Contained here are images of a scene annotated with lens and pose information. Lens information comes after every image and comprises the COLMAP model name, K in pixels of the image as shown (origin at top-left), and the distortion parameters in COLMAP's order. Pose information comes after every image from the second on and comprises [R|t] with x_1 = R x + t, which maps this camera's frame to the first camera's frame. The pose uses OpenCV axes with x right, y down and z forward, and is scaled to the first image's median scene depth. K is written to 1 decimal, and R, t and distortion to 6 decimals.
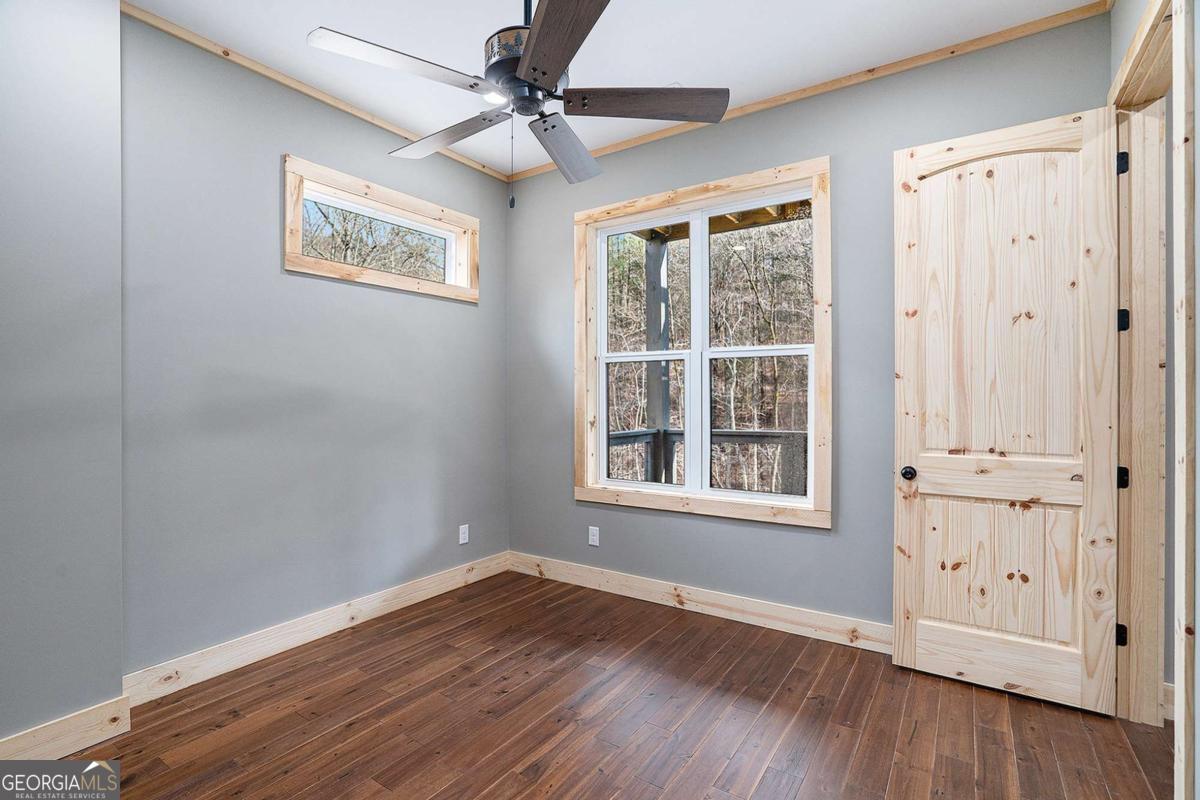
lens RADIAL K [[562.0, 0, 596.8], [0, 562.0, 400.2], [0, 0, 1]] dist [-0.056337, 0.020591]
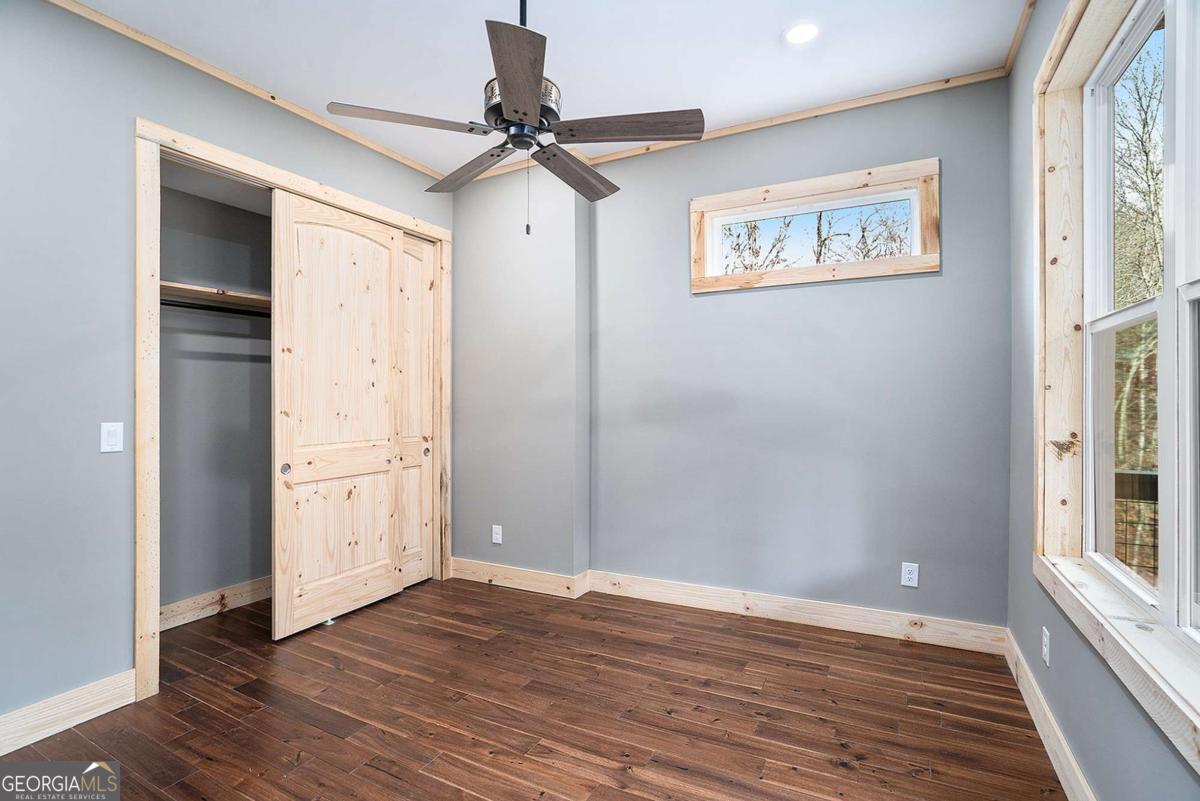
lens RADIAL K [[562.0, 0, 605.7], [0, 562.0, 403.0], [0, 0, 1]] dist [-0.056337, 0.020591]
pose [[0.122145, 0.007760, -0.992482, 0.571703], [-0.000324, 0.999970, 0.007779, -0.005966], [0.992512, -0.000628, 0.122144, 0.592469]]
